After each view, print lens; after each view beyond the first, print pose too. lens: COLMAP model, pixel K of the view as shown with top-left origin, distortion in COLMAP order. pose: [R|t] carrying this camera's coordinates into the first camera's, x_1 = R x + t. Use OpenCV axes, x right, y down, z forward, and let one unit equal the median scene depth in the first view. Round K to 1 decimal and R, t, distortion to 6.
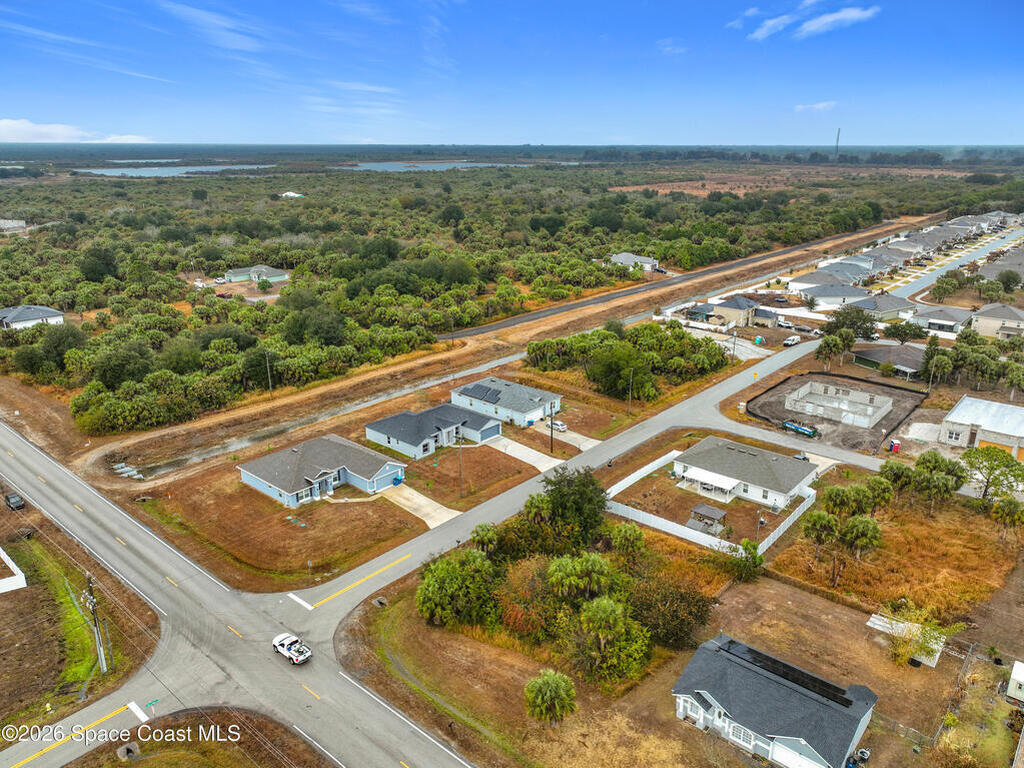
lens RADIAL K [[727.0, 0, 515.4], [0, 727.0, 396.1], [0, 0, 1]] dist [0.006528, 0.005044]
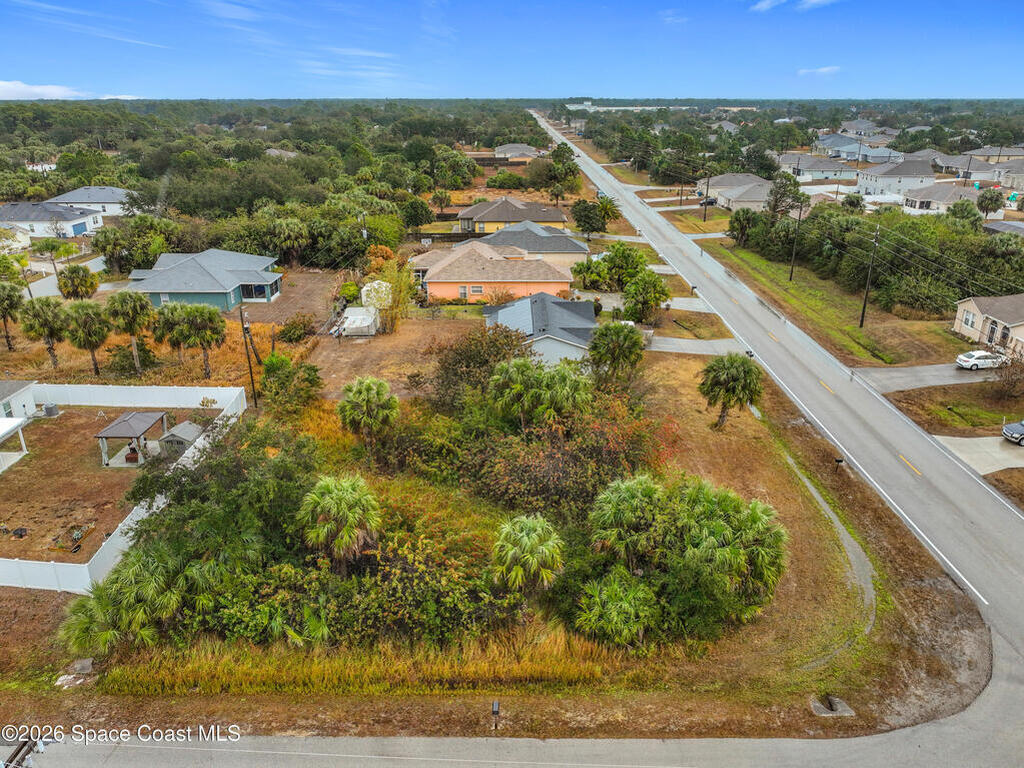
lens RADIAL K [[731.1, 0, 516.0], [0, 731.1, 384.1], [0, 0, 1]] dist [-0.001873, 0.002546]
pose [[-0.651323, -0.279809, 0.705327, -0.188570], [0.248017, 0.799971, 0.546383, -0.054167], [-0.717124, 0.530805, -0.451641, 0.758625]]
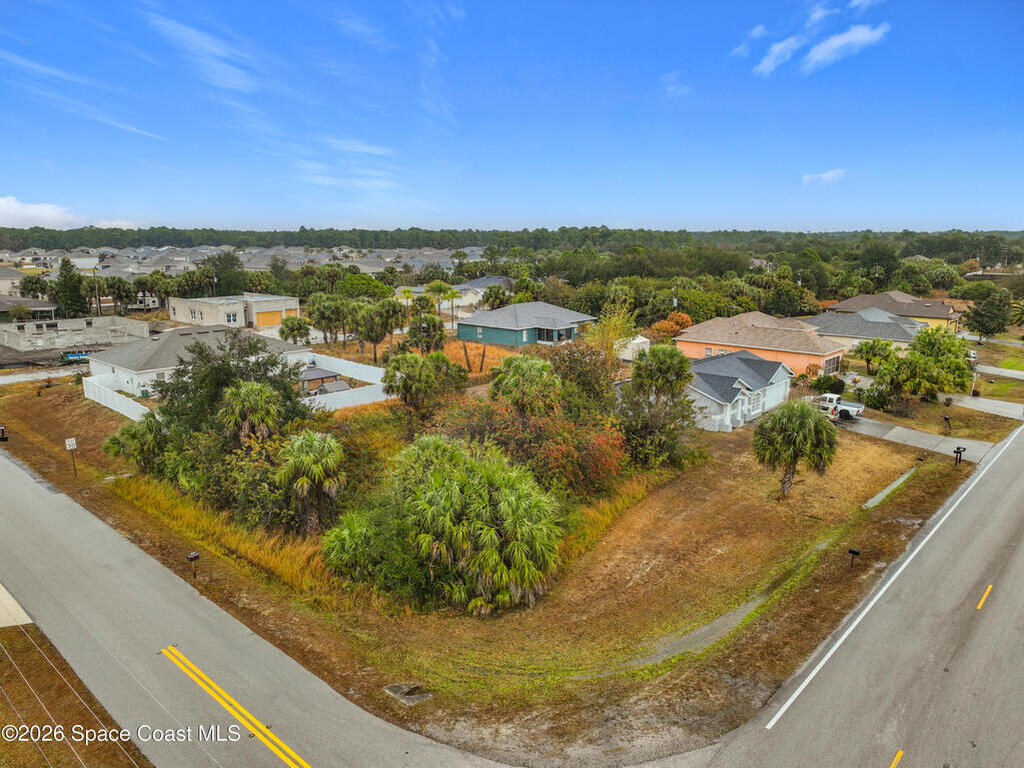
lens RADIAL K [[725.5, 0, 514.0], [0, 725.5, 385.6], [0, 0, 1]] dist [-0.001106, 0.000380]
pose [[0.028180, -0.206847, 0.977967, -0.291455], [0.330834, 0.925149, 0.186142, 0.076590], [-0.943268, 0.318299, 0.094502, 0.564751]]
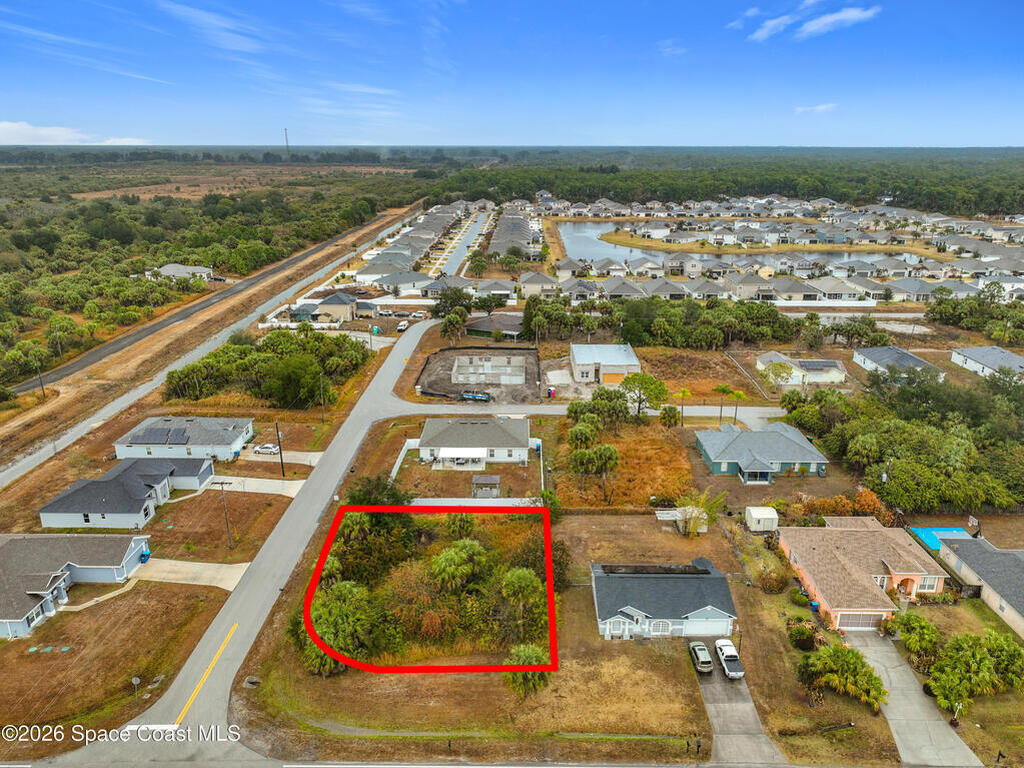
lens RADIAL K [[734.9, 0, 512.0], [0, 734.9, 384.0], [0, 0, 1]] dist [0.006778, 0.004655]
pose [[0.766976, -0.202358, 0.608933, -0.258605], [0.213435, 0.975390, 0.055307, -0.025682], [-0.605139, 0.087549, 0.791291, 0.065020]]
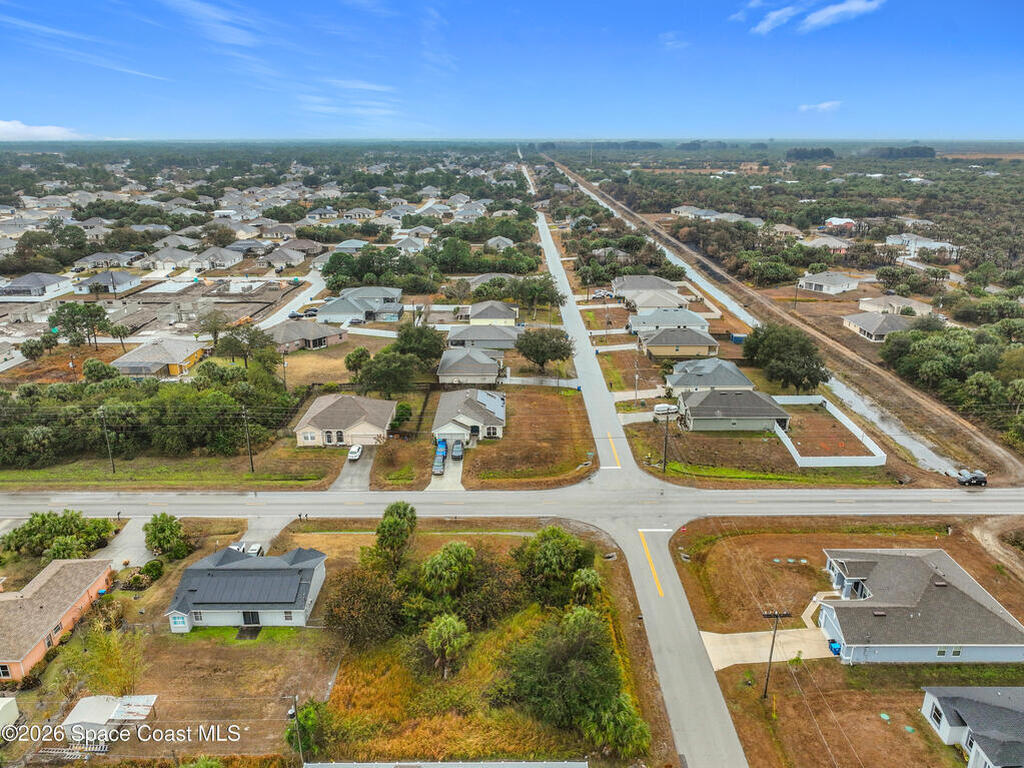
lens RADIAL K [[725.5, 0, 514.0], [0, 725.5, 385.6], [0, 0, 1]] dist [-0.001106, 0.000380]
pose [[-0.754984, 0.211994, -0.620530, 0.353303], [-0.216037, 0.813058, 0.540615, -0.313721], [0.619134, 0.542213, -0.568047, 0.886962]]
